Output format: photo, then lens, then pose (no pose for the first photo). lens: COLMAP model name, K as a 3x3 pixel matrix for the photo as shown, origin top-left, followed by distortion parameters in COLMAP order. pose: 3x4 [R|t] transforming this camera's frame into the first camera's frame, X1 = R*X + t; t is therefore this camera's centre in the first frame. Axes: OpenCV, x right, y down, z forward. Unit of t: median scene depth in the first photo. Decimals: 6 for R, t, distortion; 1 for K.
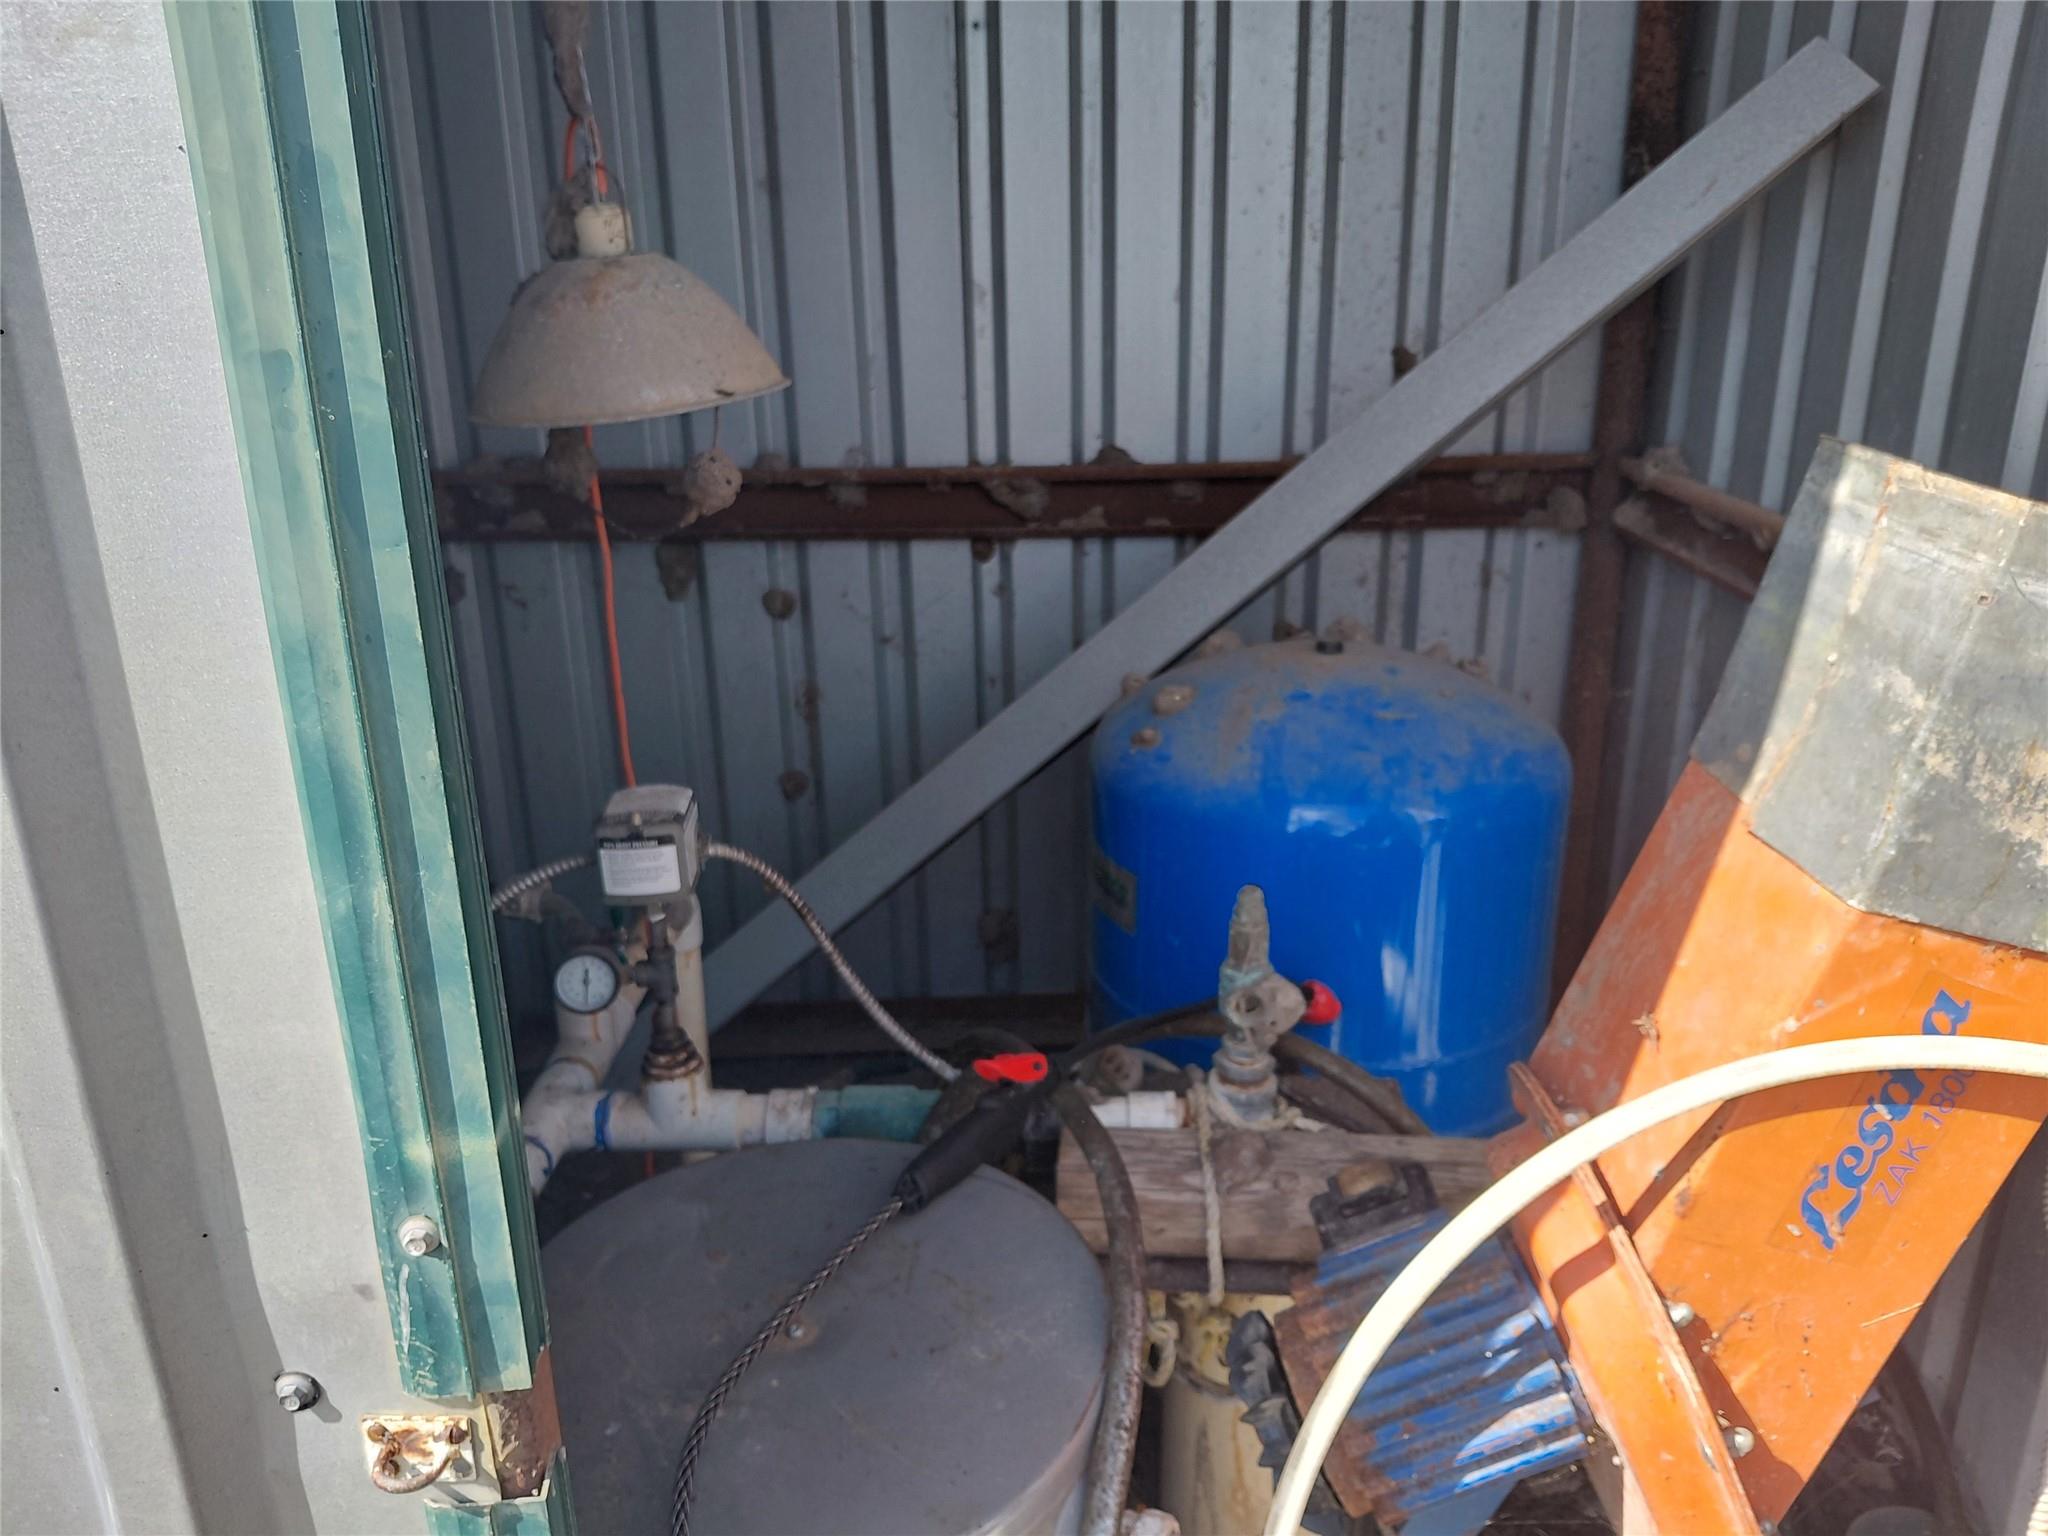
lens RADIAL K [[1444.9, 0, 1024.0], [0, 1444.9, 768.0], [0, 0, 1]] dist [-0.053854, 0.003344]
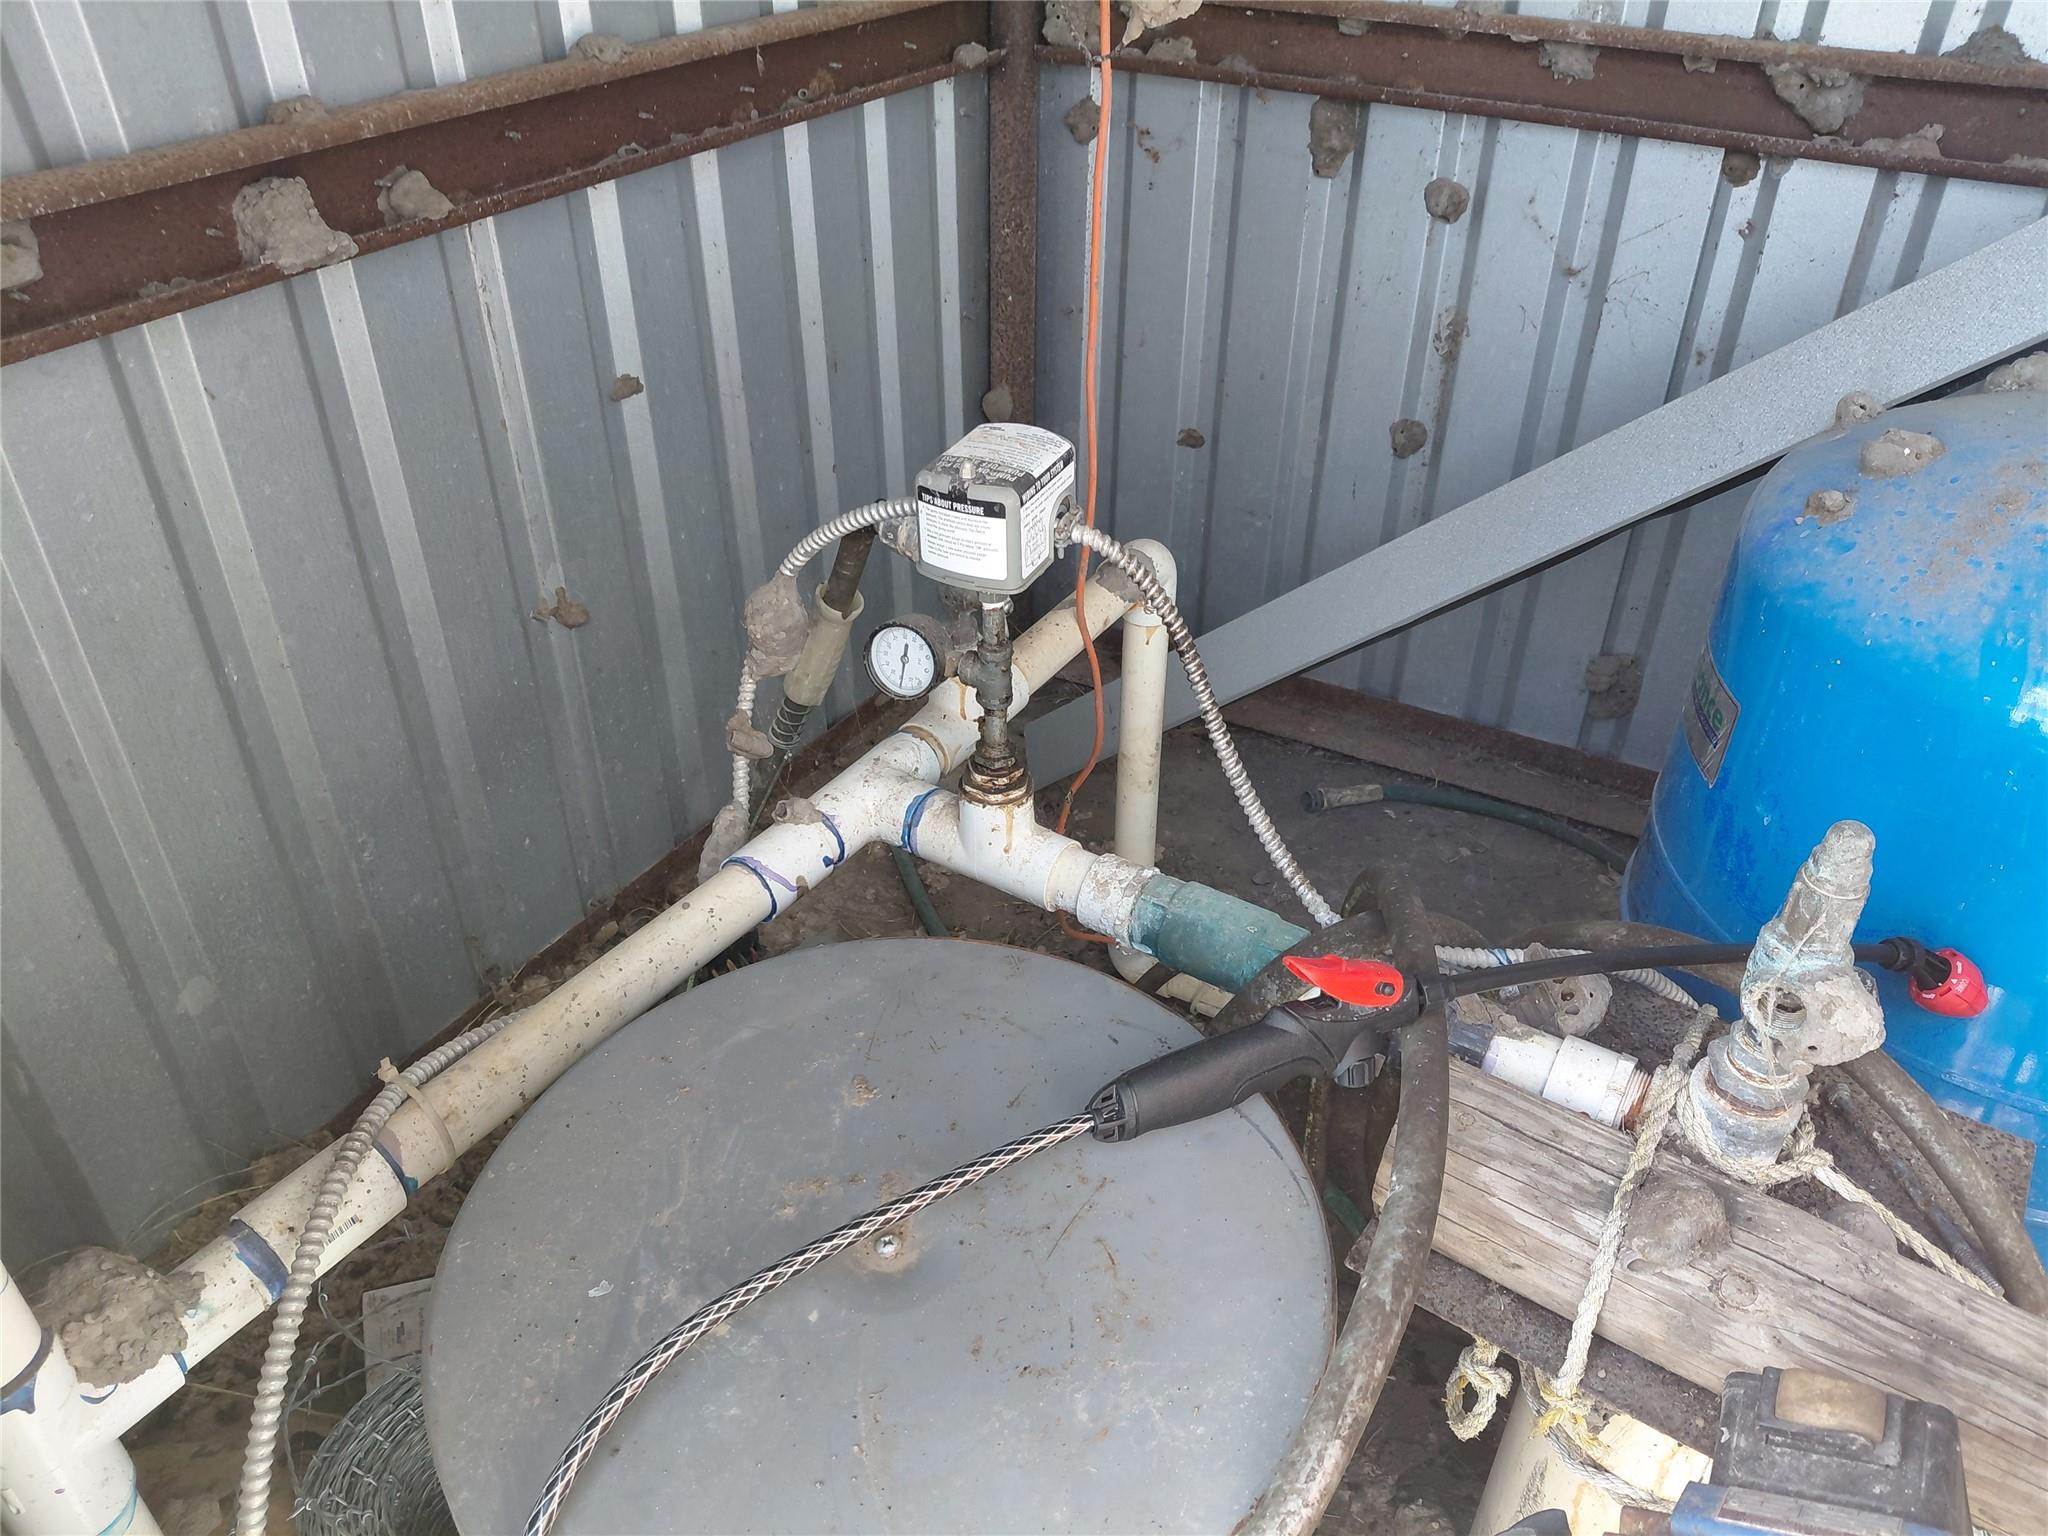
lens RADIAL K [[1444.9, 0, 1024.0], [0, 1444.9, 768.0], [0, 0, 1]] dist [-0.053854, 0.003344]
pose [[0.854690, 0.308312, -0.417670, 0.094918], [-0.183117, 0.931877, 0.313167, -0.052584], [0.485771, -0.191179, 0.852923, 0.330553]]
